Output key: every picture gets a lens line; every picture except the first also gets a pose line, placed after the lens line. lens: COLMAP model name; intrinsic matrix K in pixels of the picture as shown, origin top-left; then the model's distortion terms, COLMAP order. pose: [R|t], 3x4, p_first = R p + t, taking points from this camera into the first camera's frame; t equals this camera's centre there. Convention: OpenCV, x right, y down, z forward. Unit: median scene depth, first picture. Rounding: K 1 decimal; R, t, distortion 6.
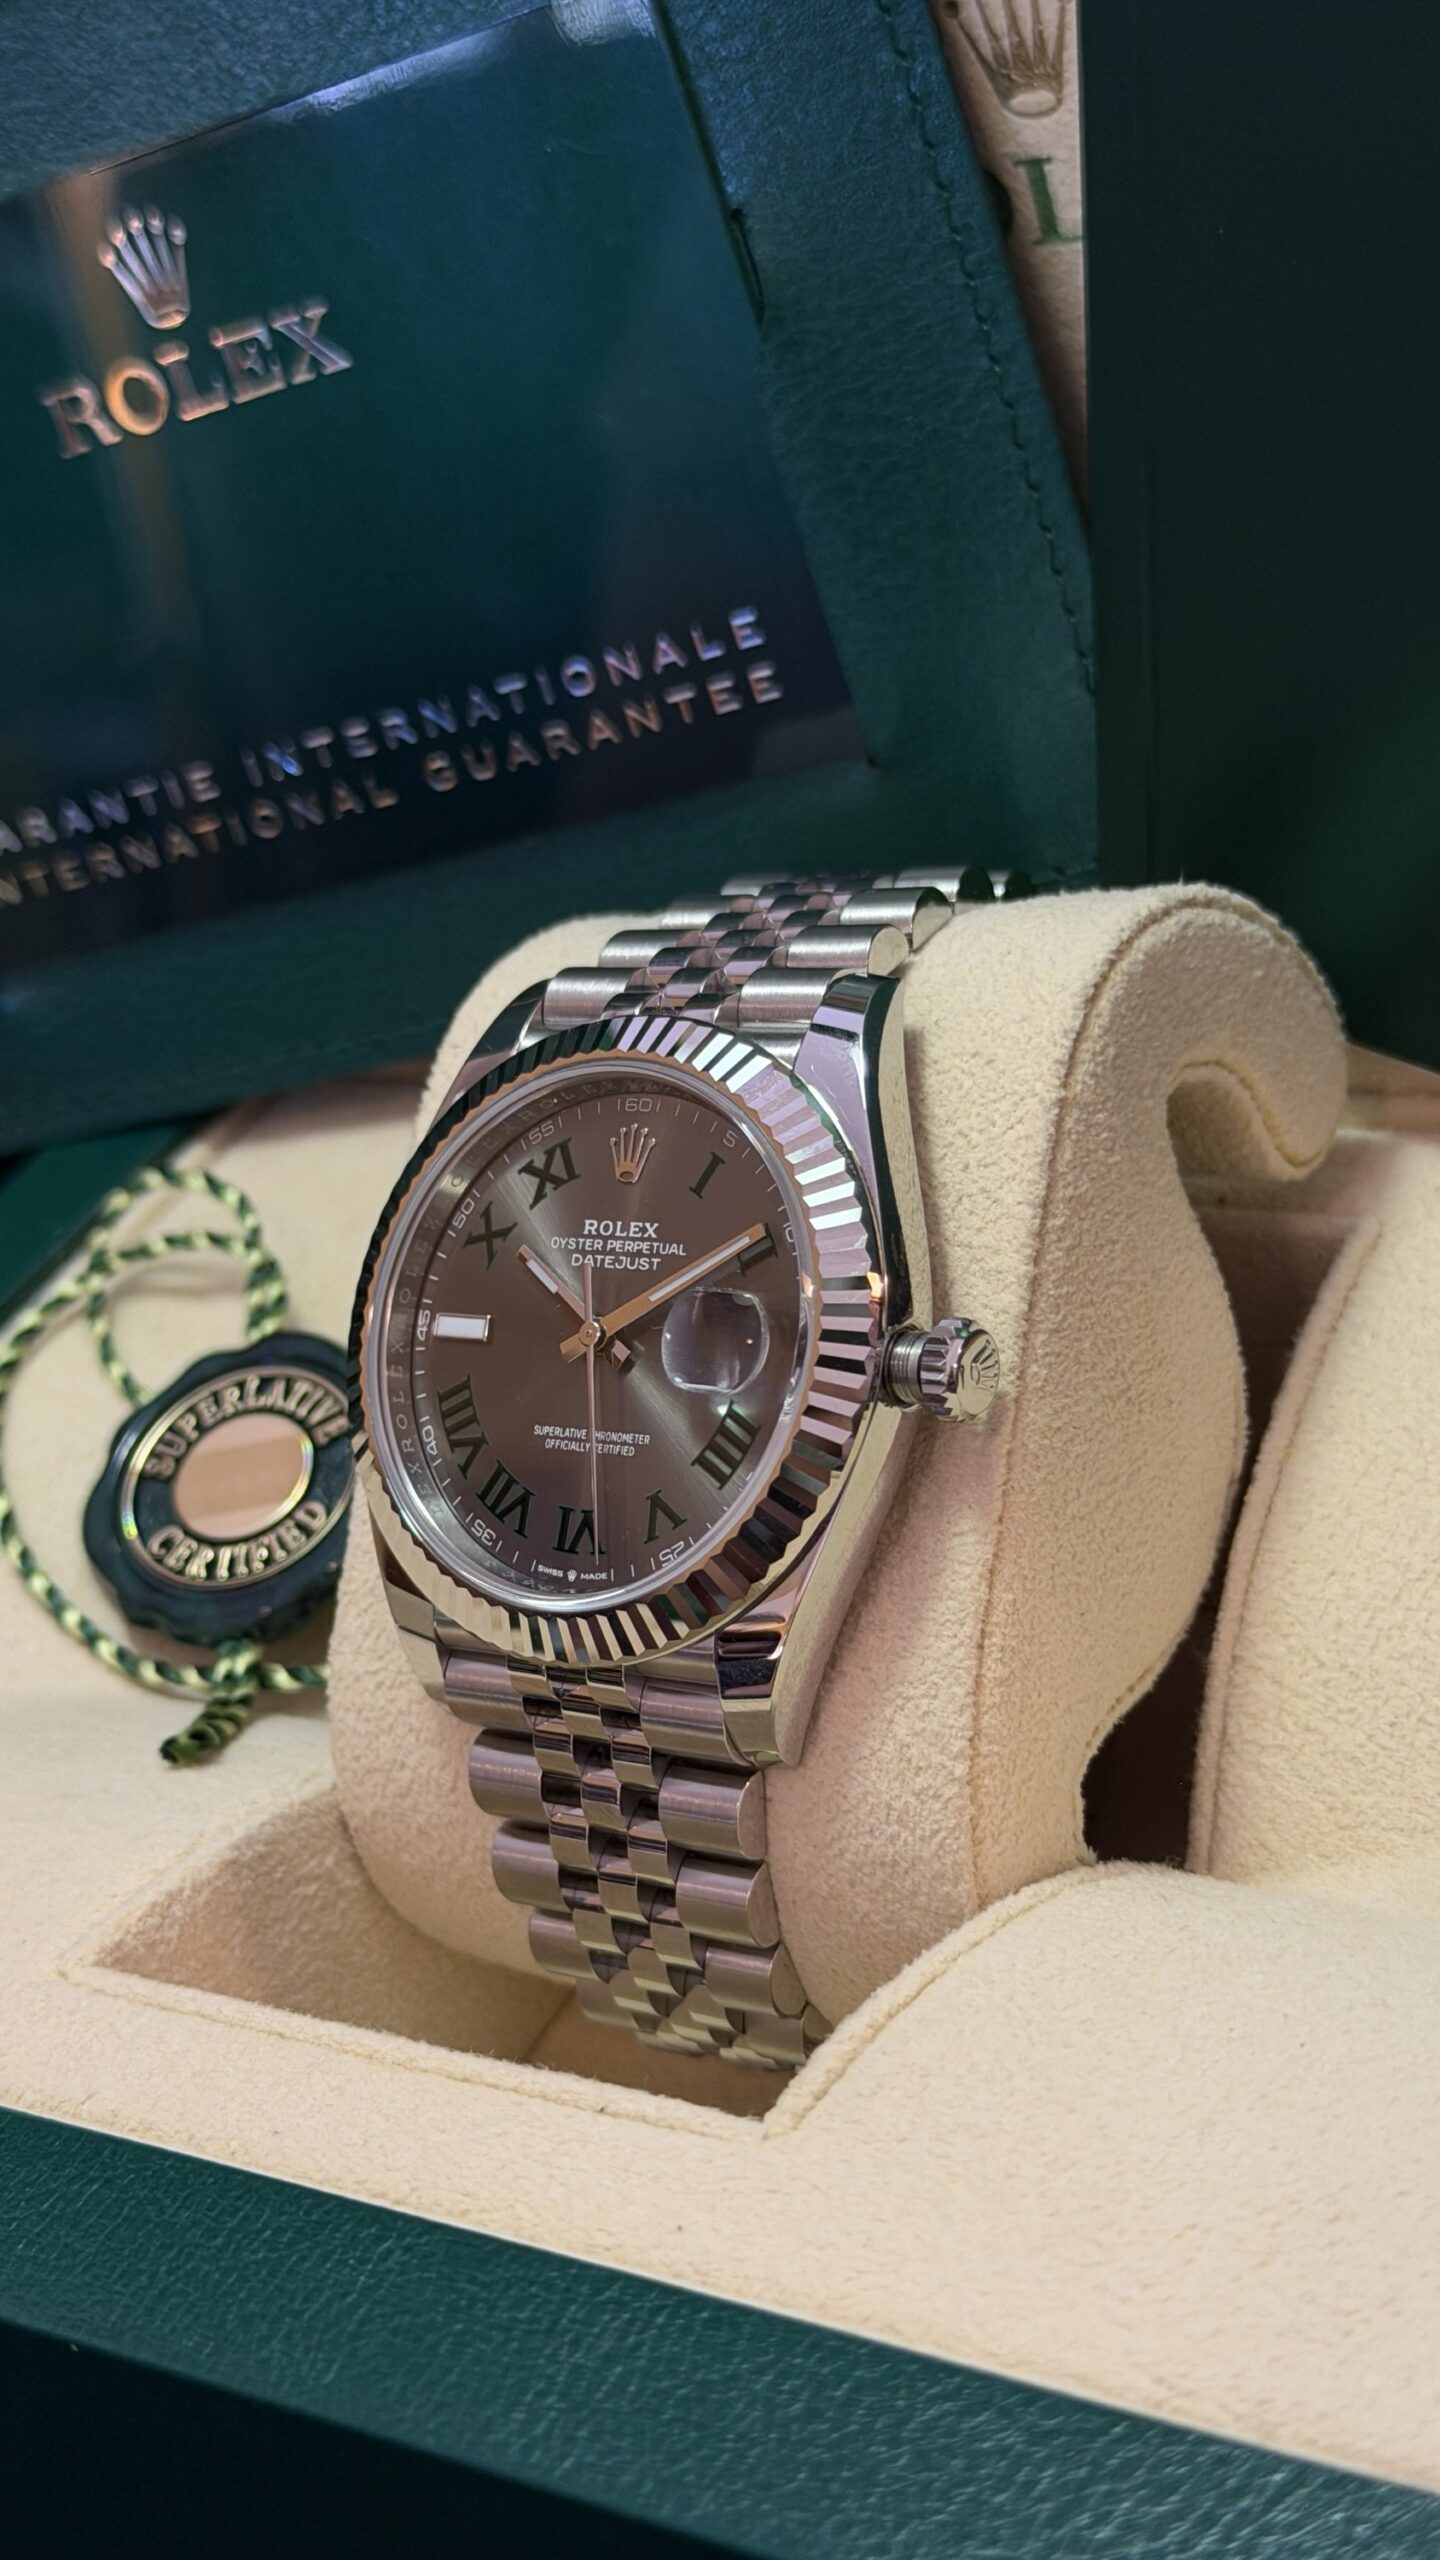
lens RADIAL K [[3786.0, 0, 720.0], [0, 3786.0, 1280.0], [0, 0, 1]] dist [0.063606, 0.027694]
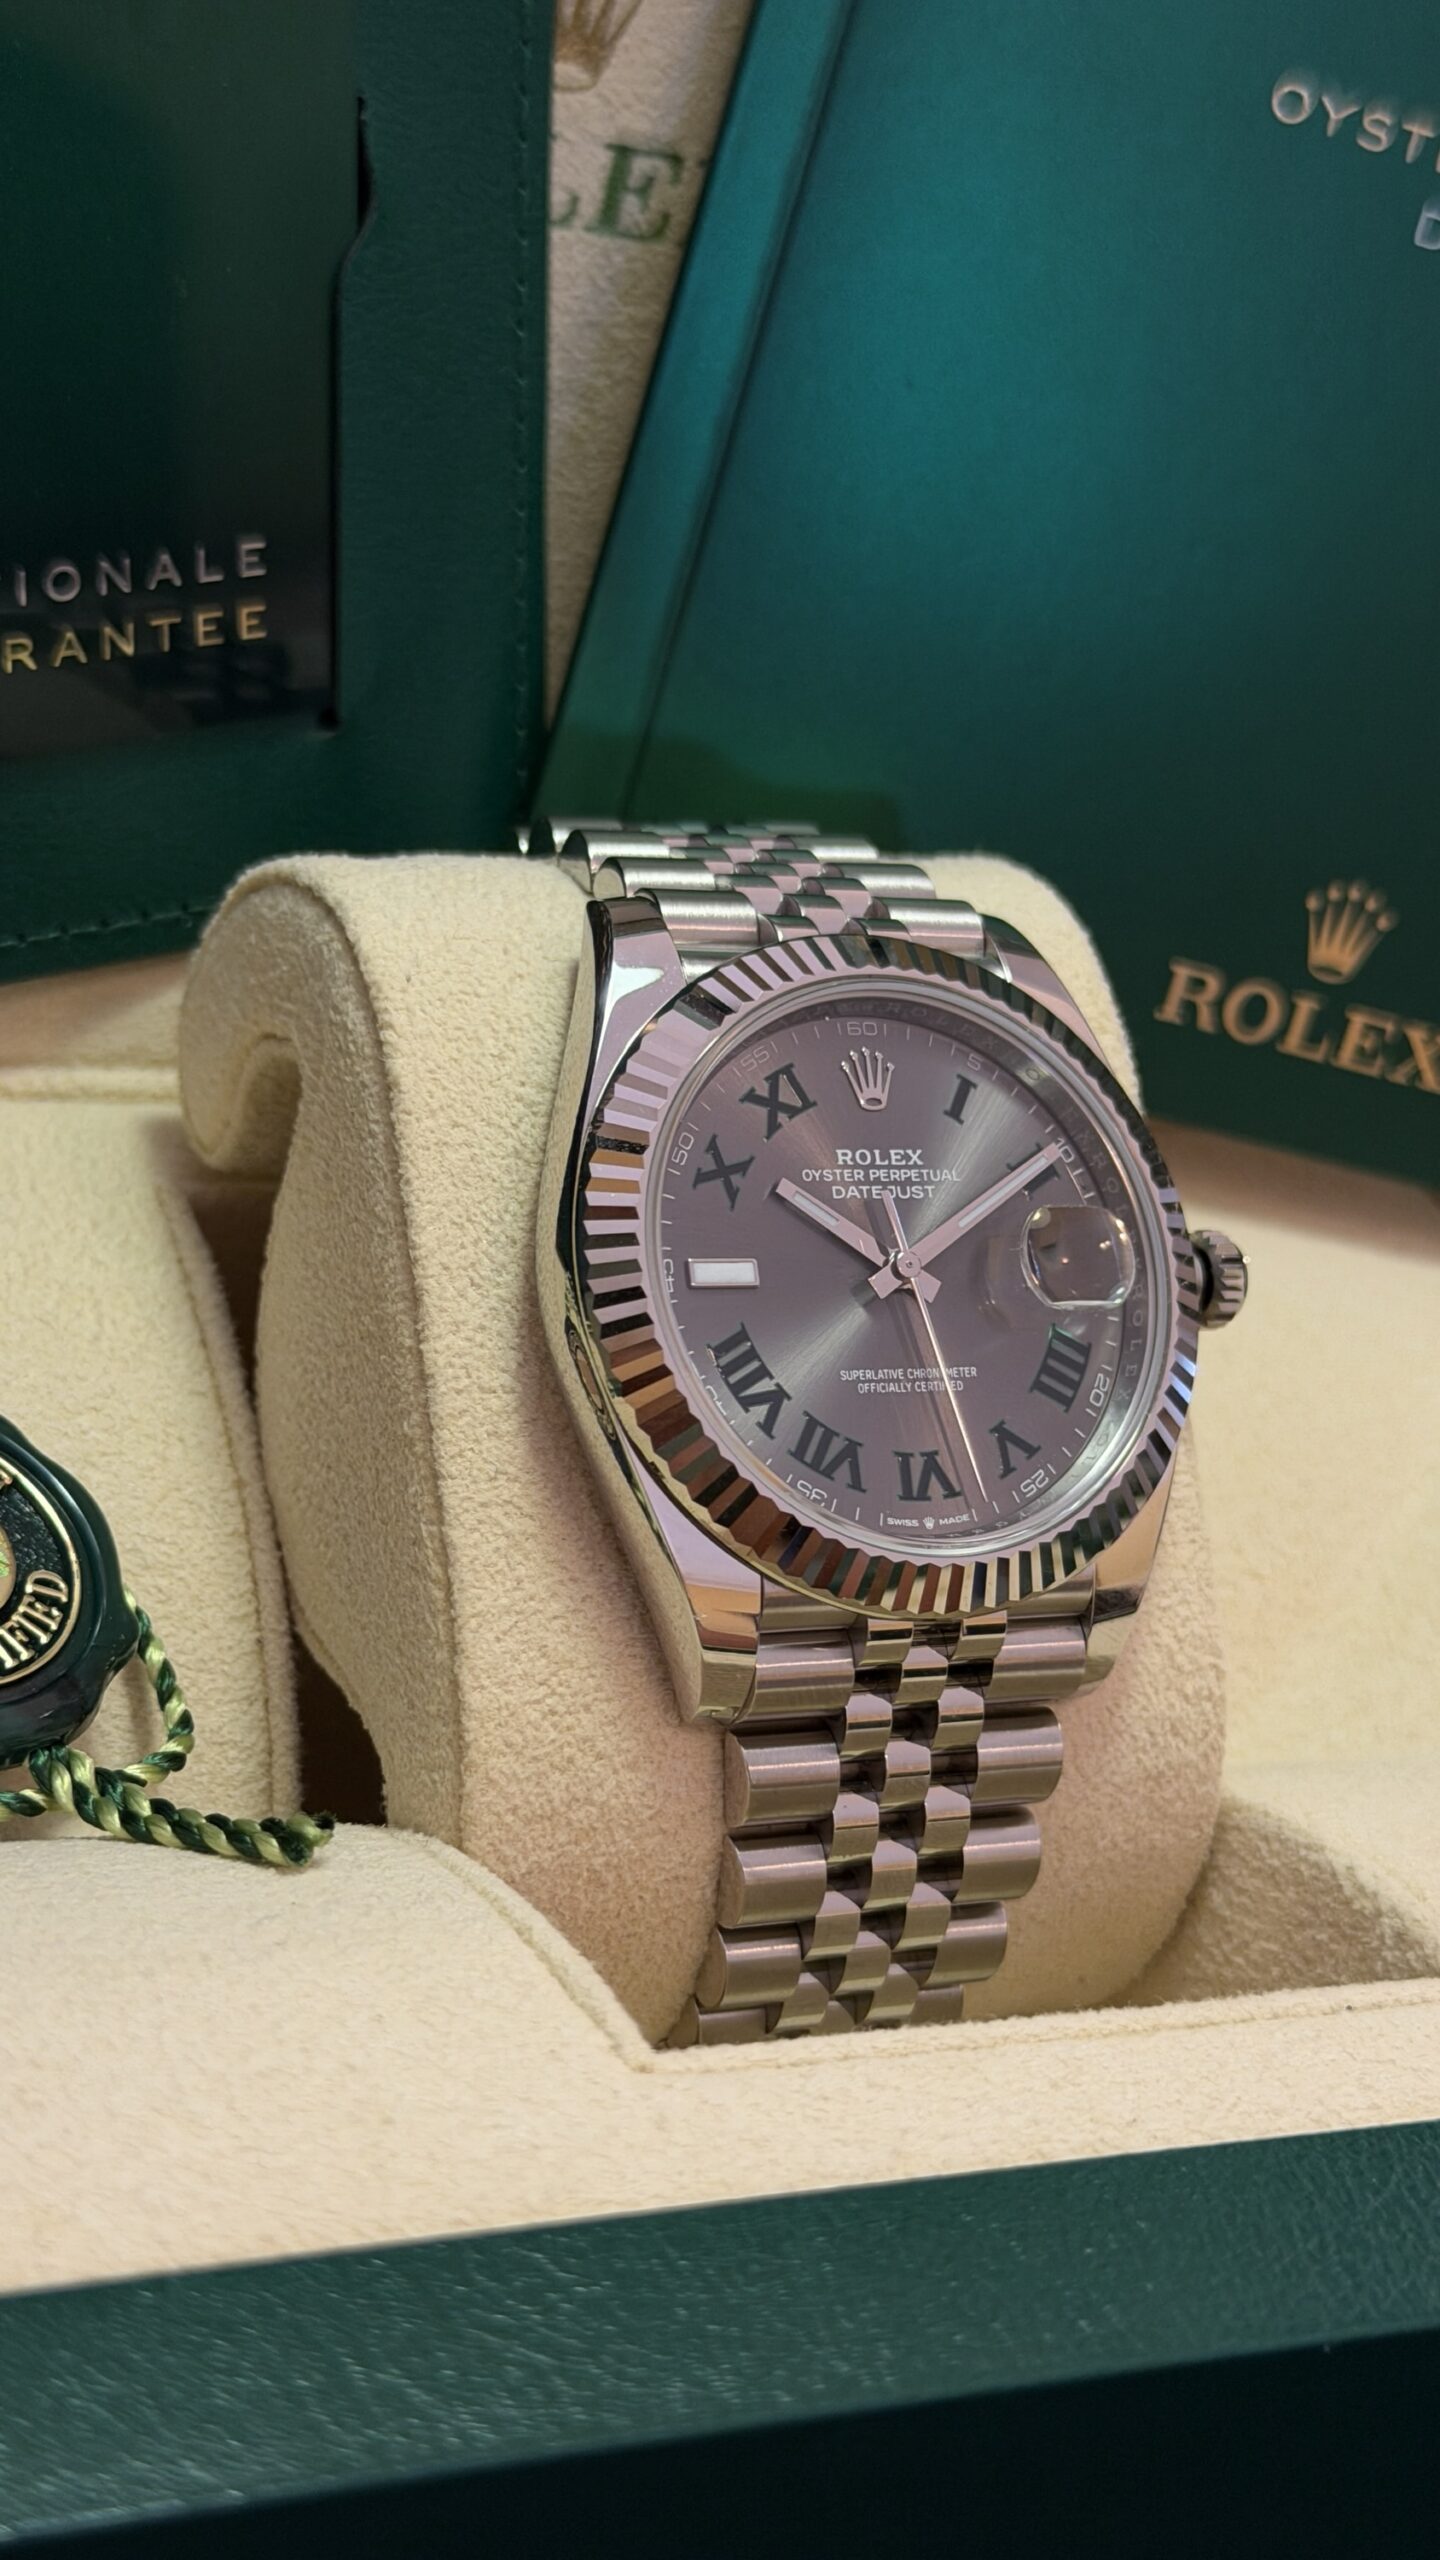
lens RADIAL K [[3786.0, 0, 720.0], [0, 3786.0, 1280.0], [0, 0, 1]] dist [0.063606, 0.027694]
pose [[0.447634, -0.003051, 0.894212, -0.868481], [0.086098, 0.995495, -0.039703, 0.049769], [-0.890062, 0.094762, 0.445880, 0.608896]]
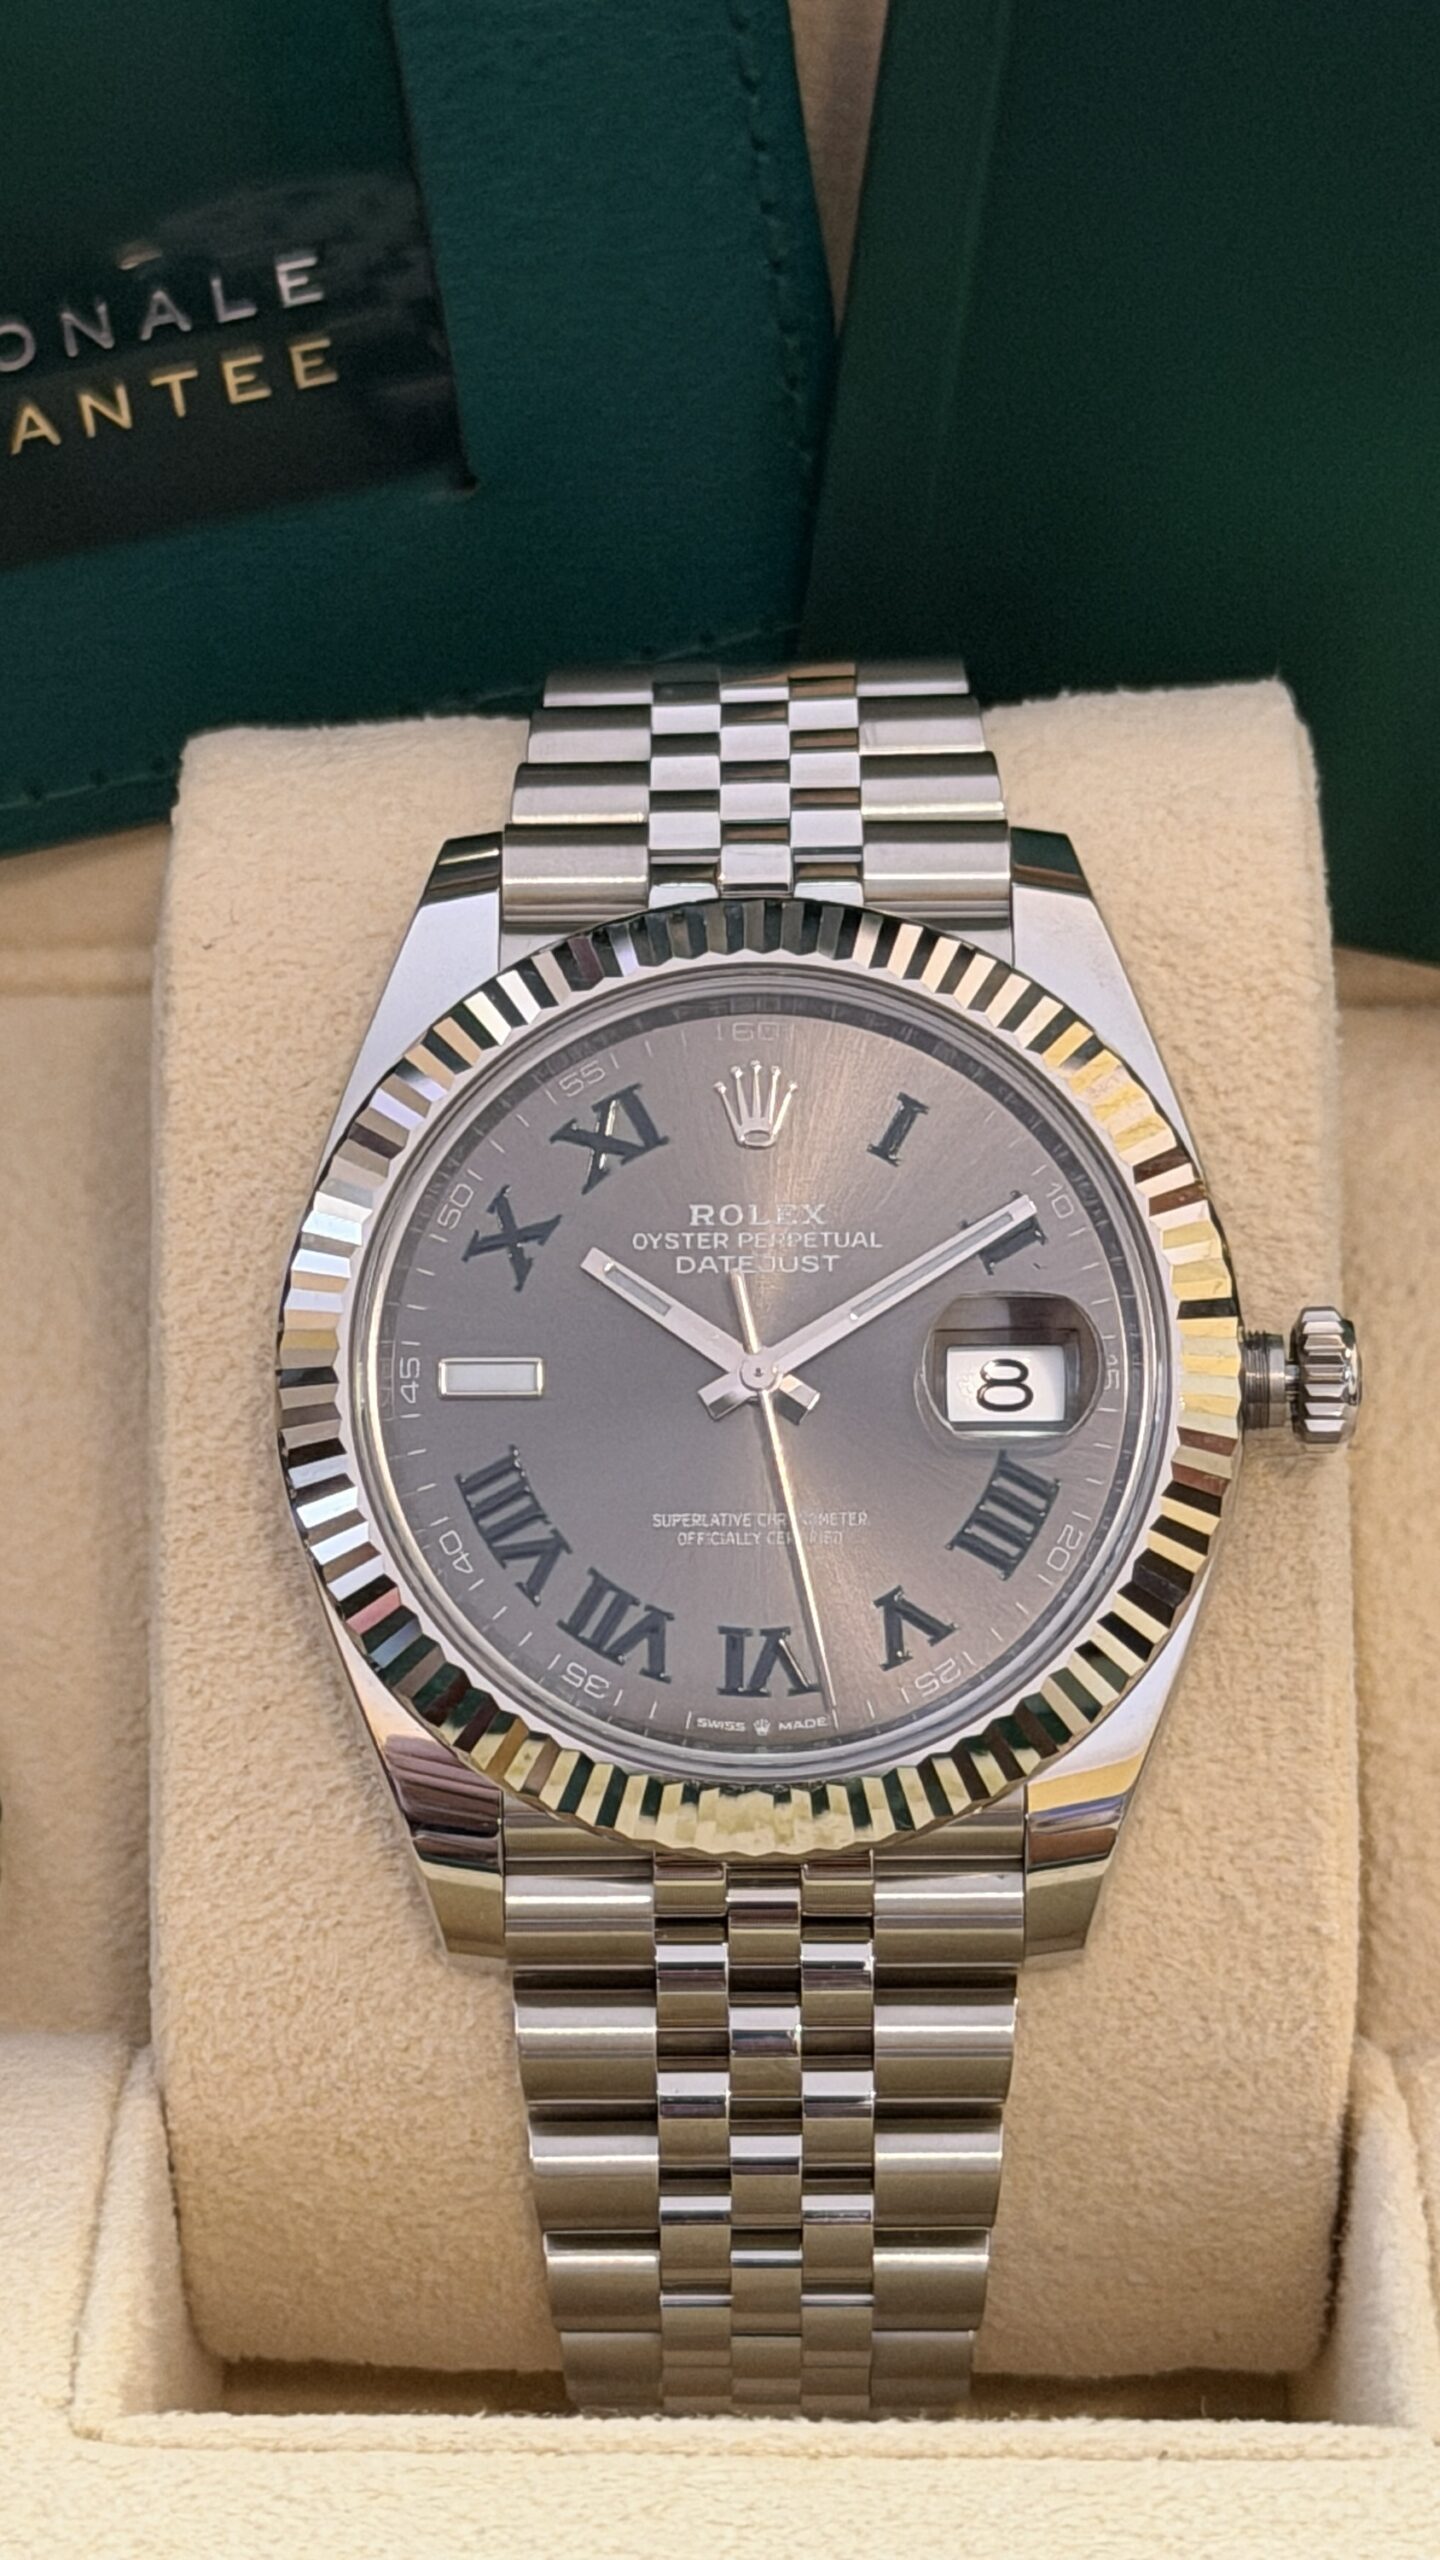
lens RADIAL K [[6805.3, 0, 720.0], [0, 6805.3, 1280.0], [0, 0, 1]] dist [0.012145, 1.159845]
pose [[0.813805, -0.070521, 0.576844, -0.725978], [0.056504, 0.997509, 0.042234, -0.052979], [-0.578385, -0.001777, 0.815762, 0.005281]]
